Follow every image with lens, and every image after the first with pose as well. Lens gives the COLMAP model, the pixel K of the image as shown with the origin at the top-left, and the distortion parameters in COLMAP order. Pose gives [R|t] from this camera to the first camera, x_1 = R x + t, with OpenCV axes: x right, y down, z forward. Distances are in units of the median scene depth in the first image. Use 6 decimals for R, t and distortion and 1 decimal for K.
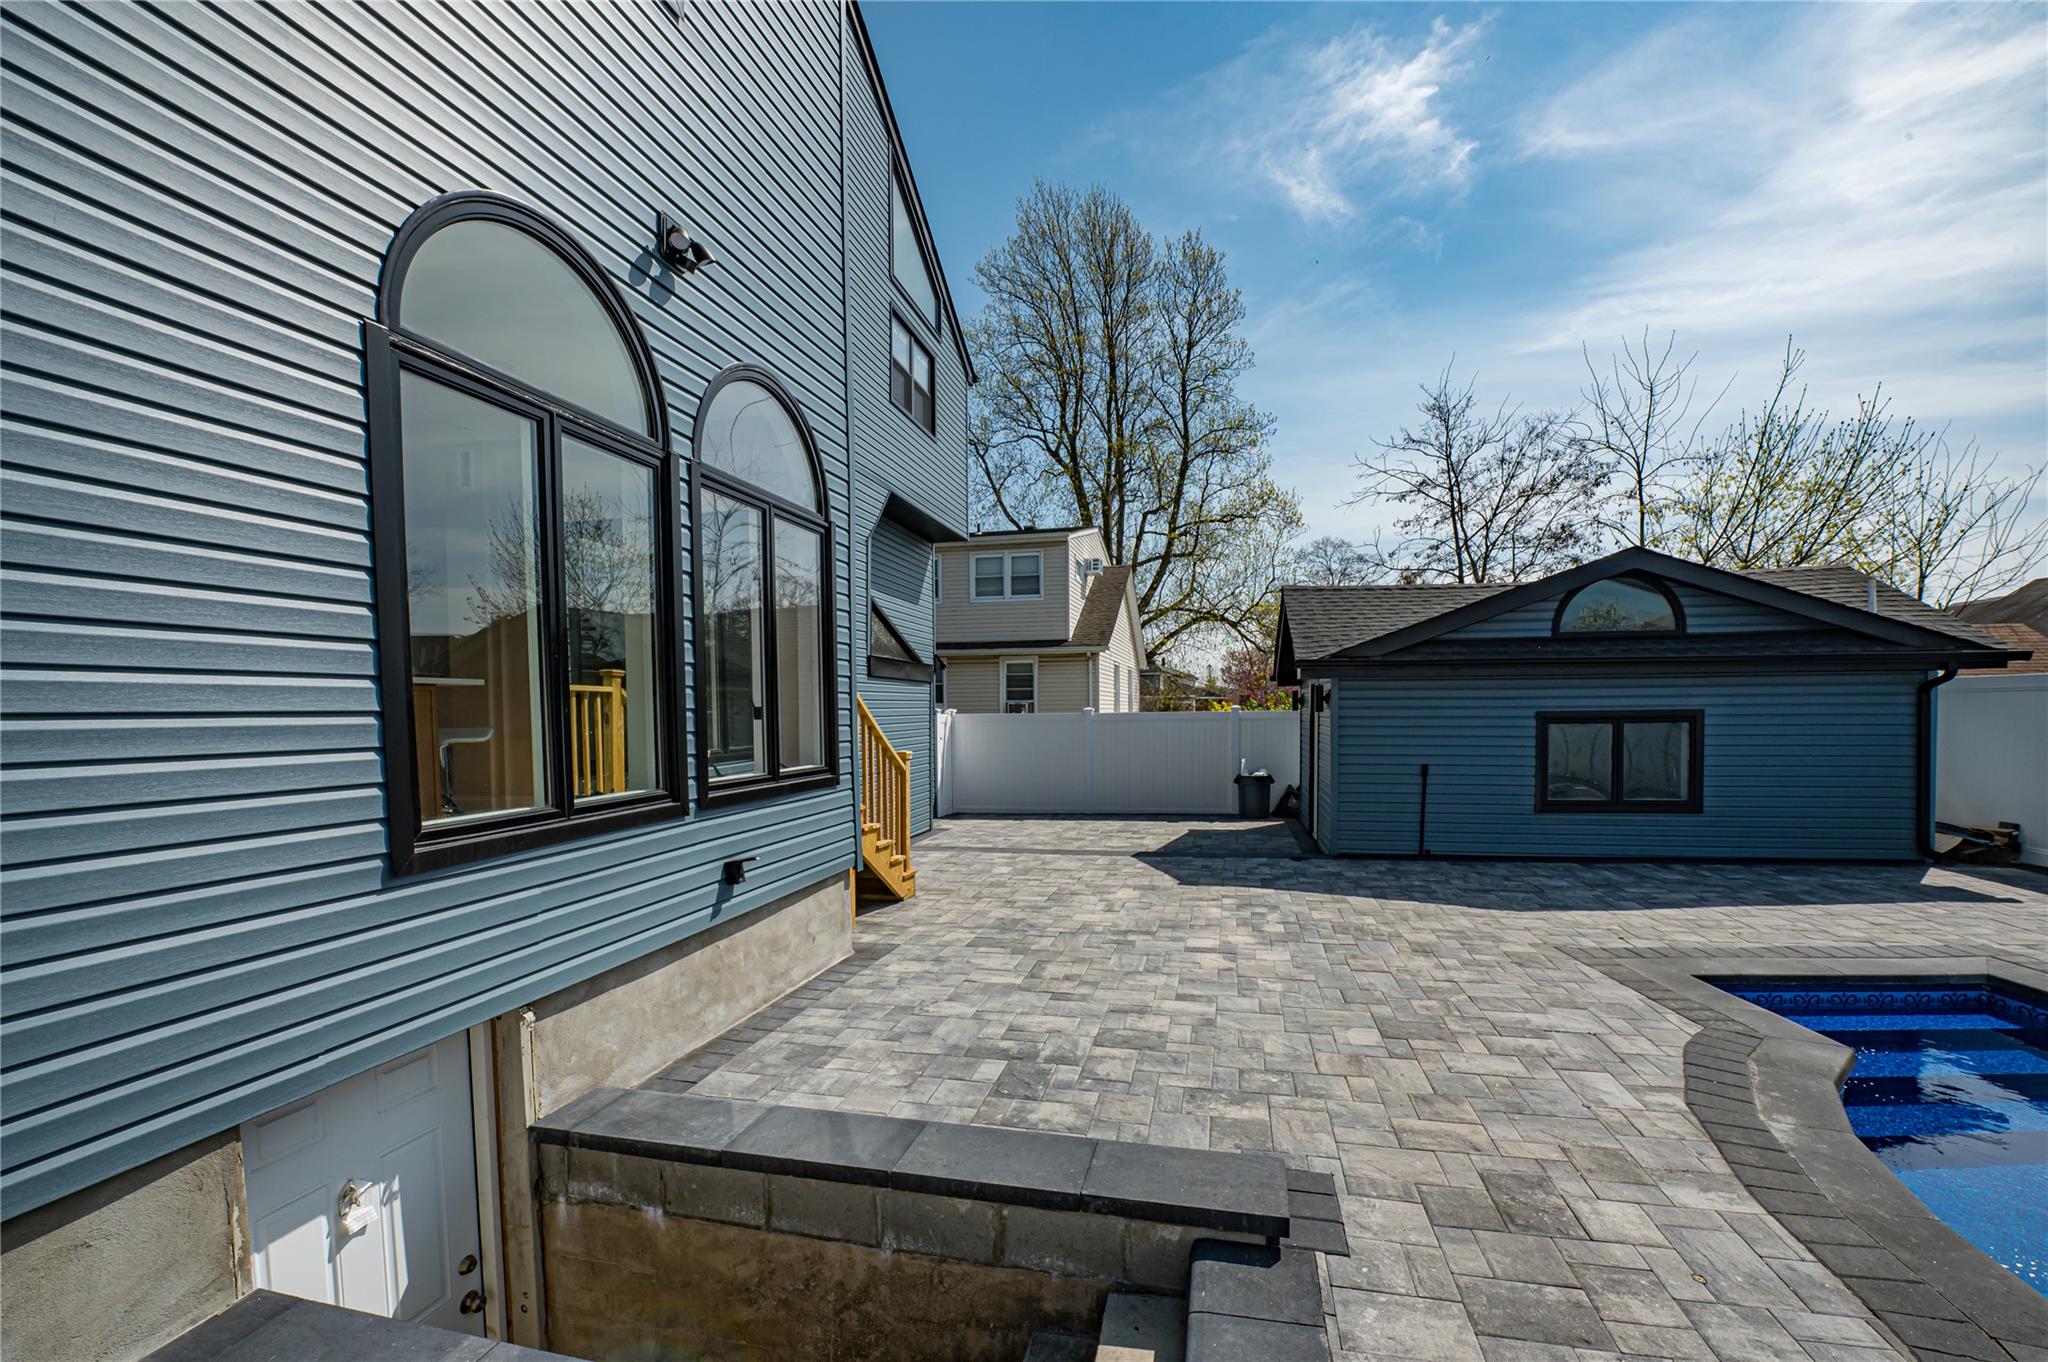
lens RADIAL K [[806.5, 0, 1067.0], [0, 806.5, 742.3], [0, 0, 1]] dist [-0.022419, -0.000308]
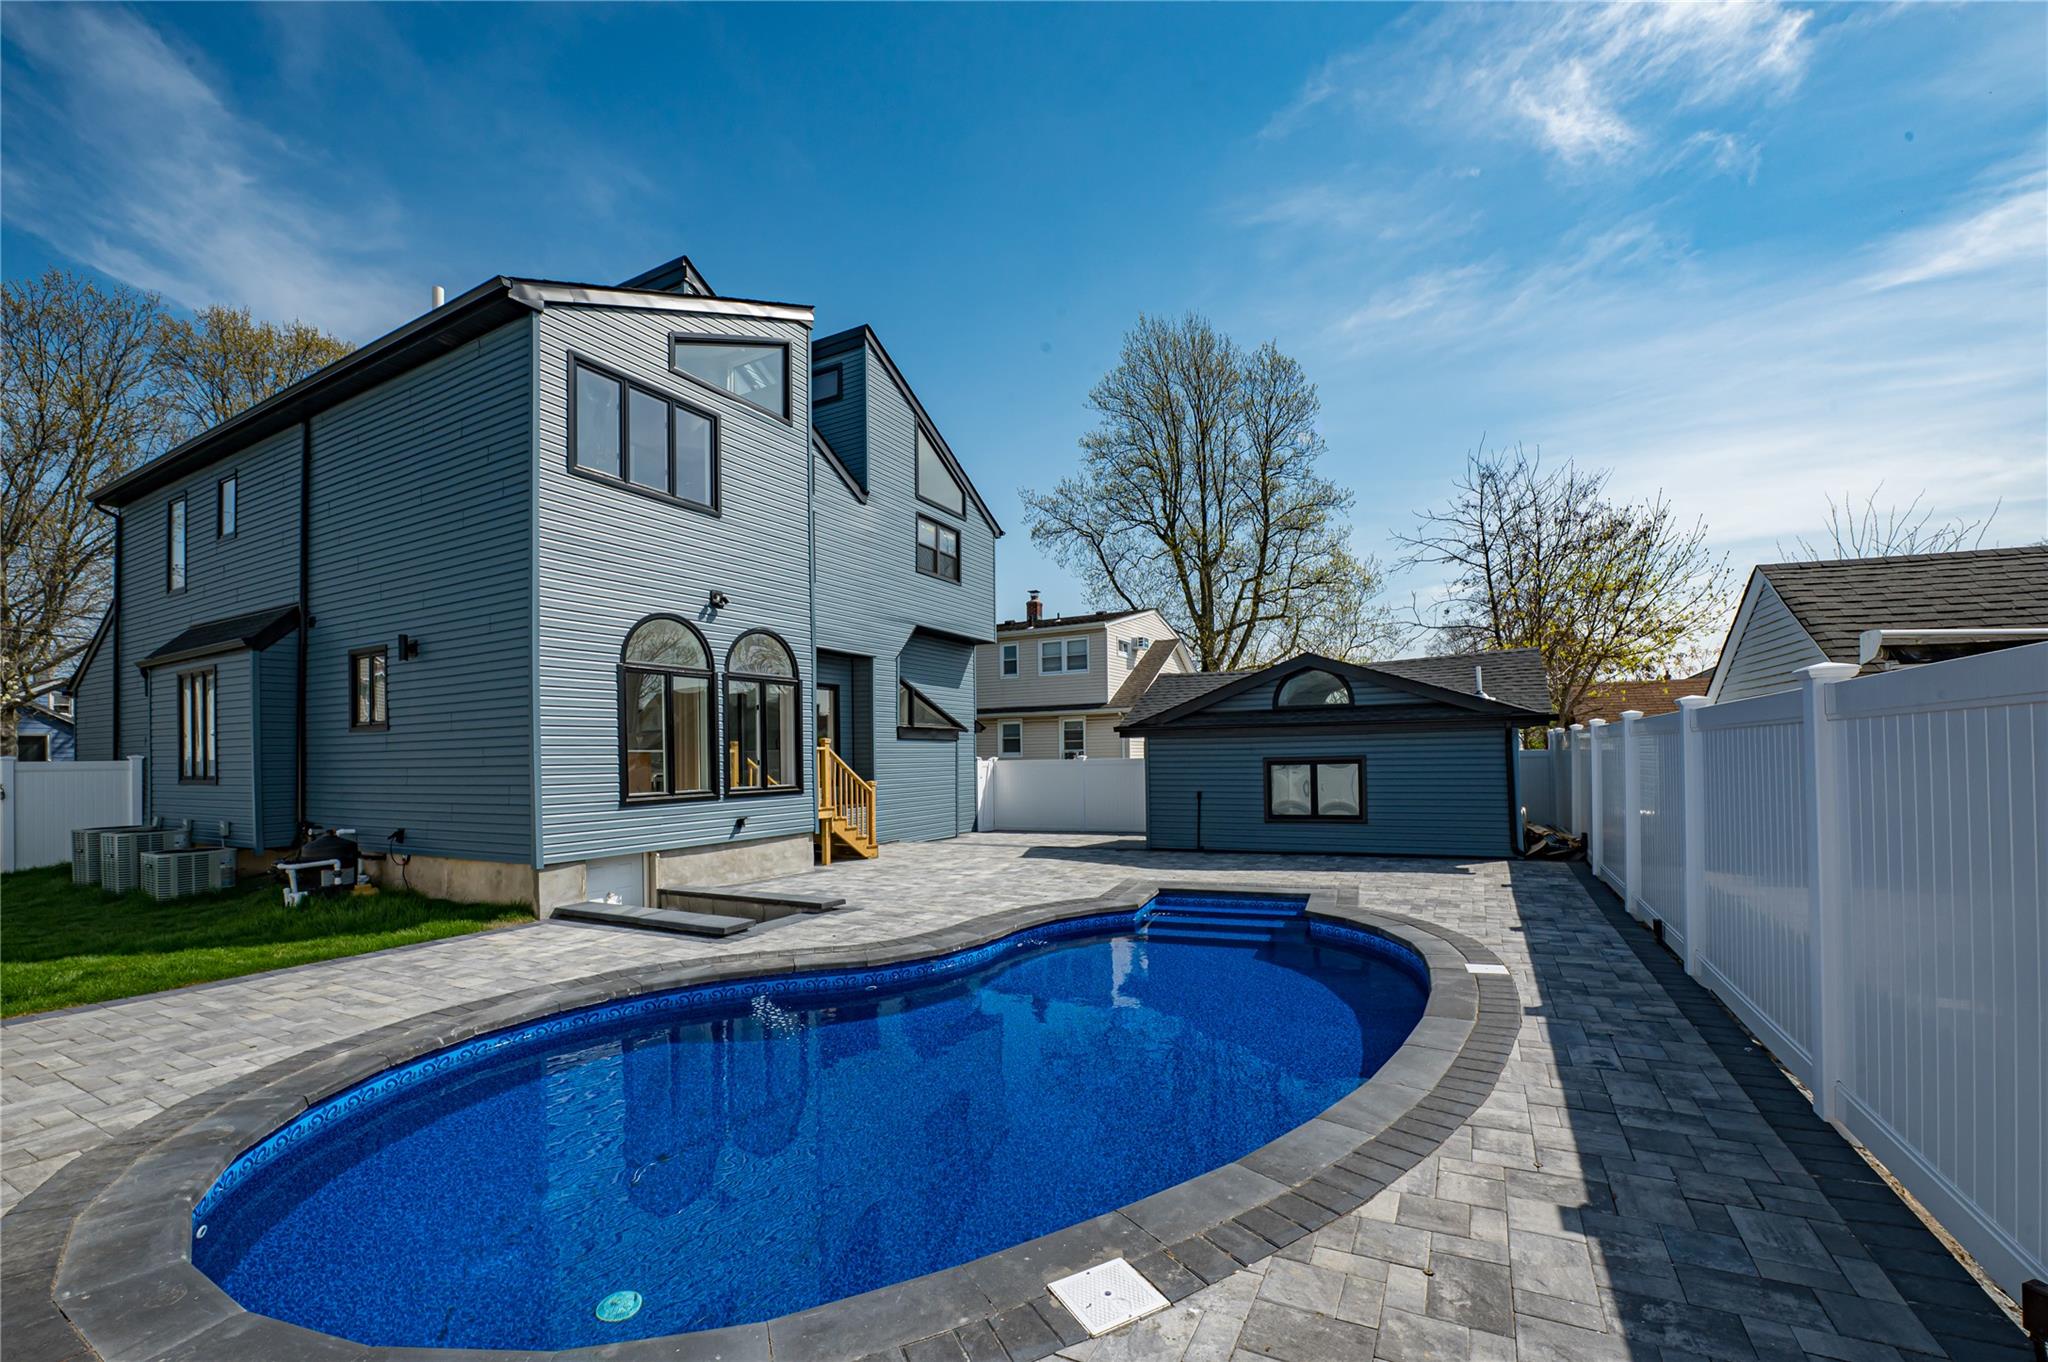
lens RADIAL K [[809.9, 0, 1072.4], [0, 809.9, 744.7], [0, 0, 1]] dist [-0.019925, -0.000479]
pose [[0.965656, -0.012026, -0.259545, 0.764208], [-0.001554, 0.998643, -0.052053, 0.023948], [0.259819, 0.050669, 0.964327, -0.739784]]
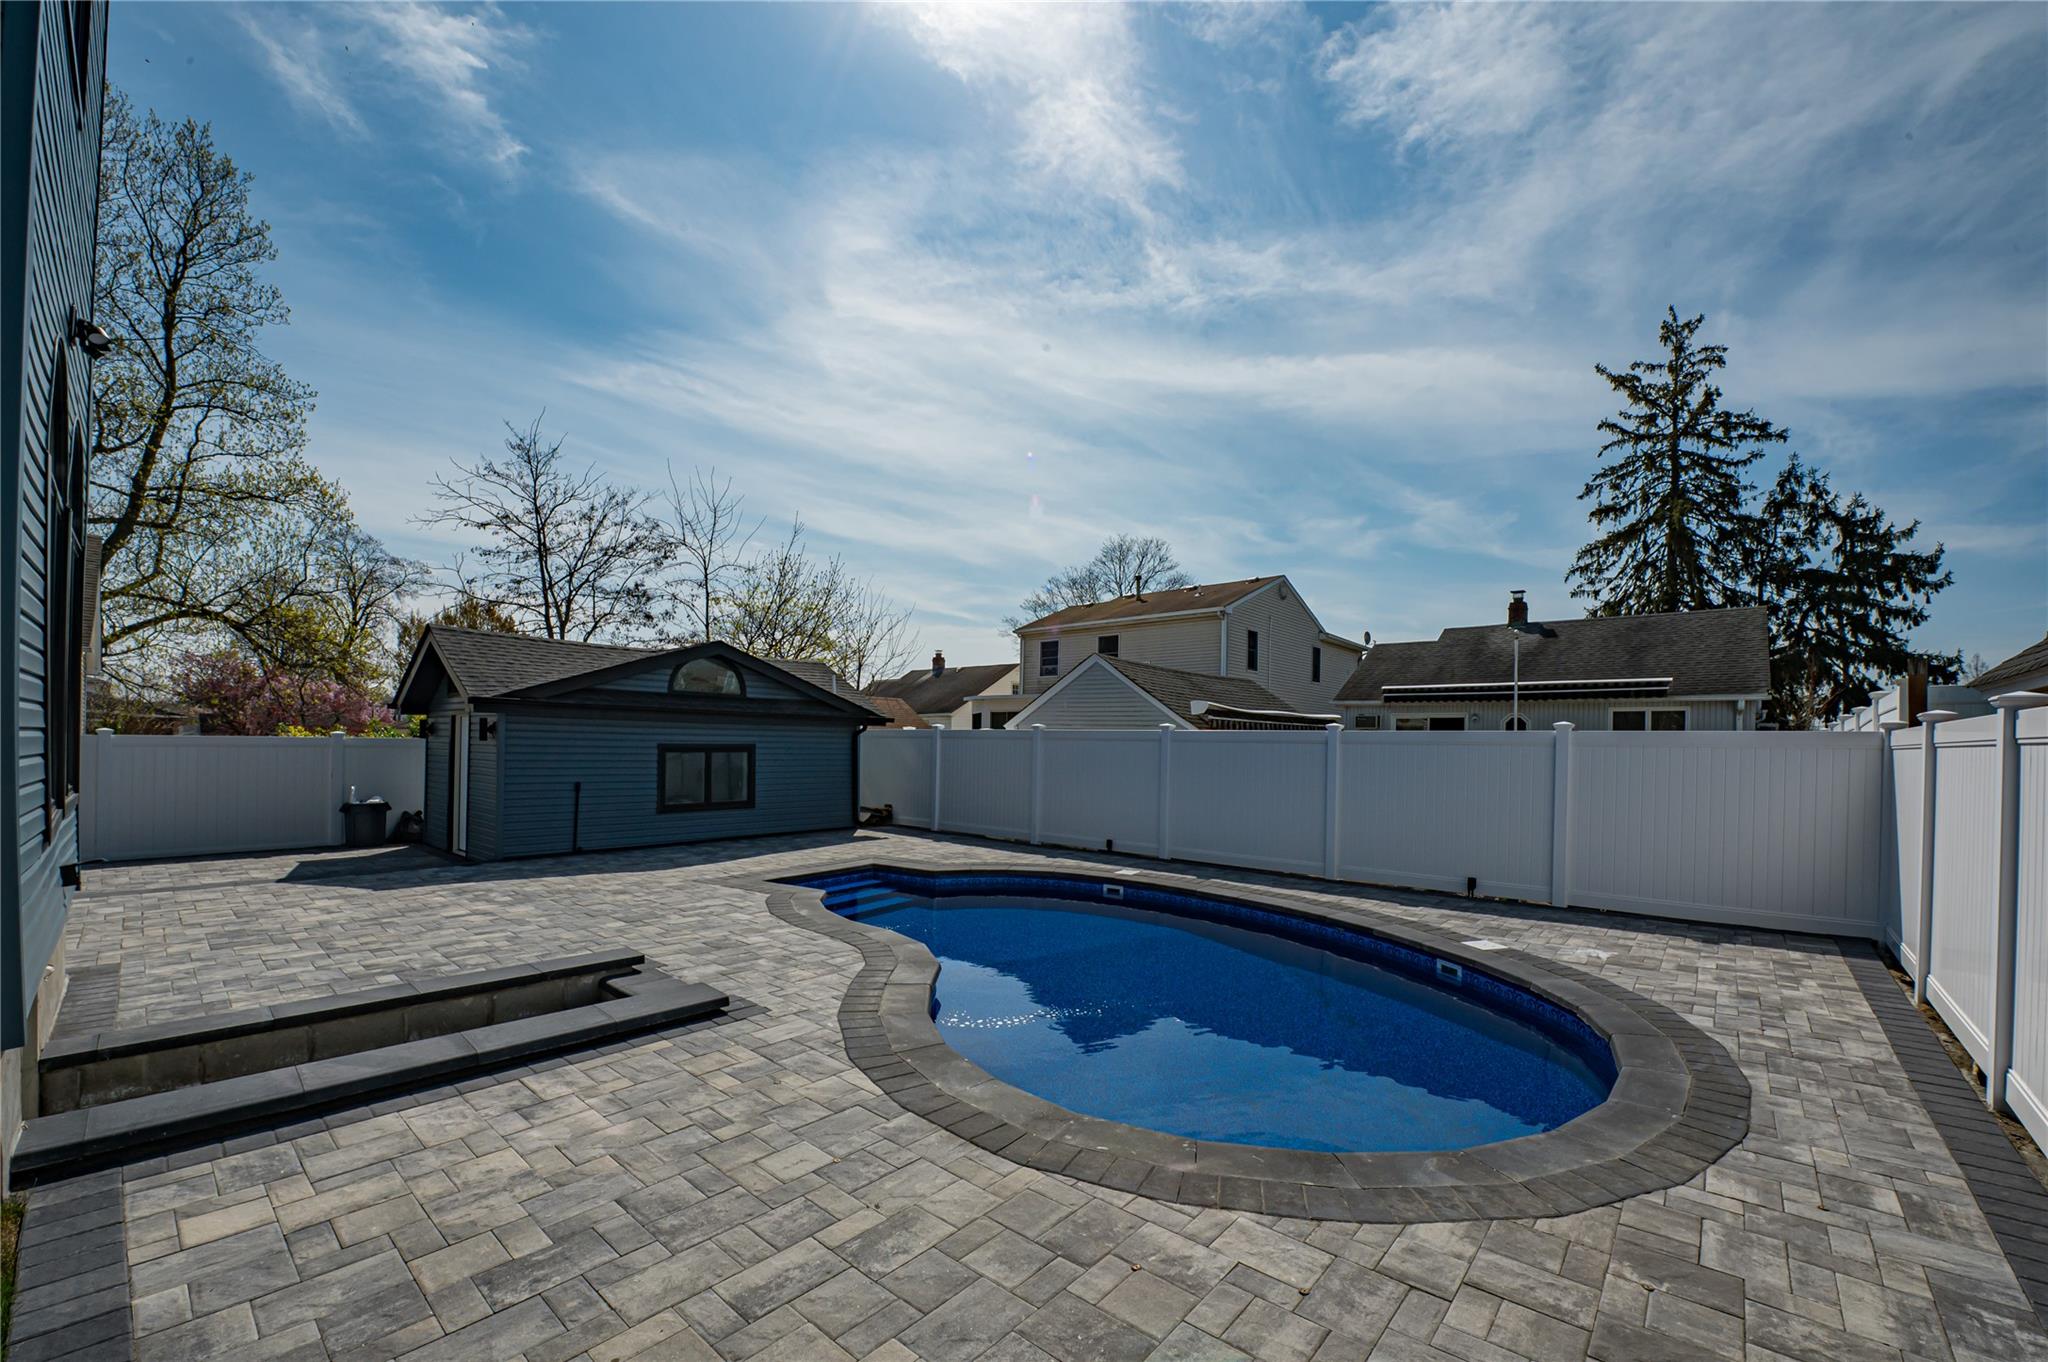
lens RADIAL K [[809.9, 0, 1072.4], [0, 809.9, 744.7], [0, 0, 1]] dist [-0.019925, -0.000479]
pose [[0.474110, 0.018036, 0.880281, -0.409261], [0.014760, 0.999487, -0.028428, 0.019132], [-0.880342, 0.026471, 0.473600, -0.420635]]
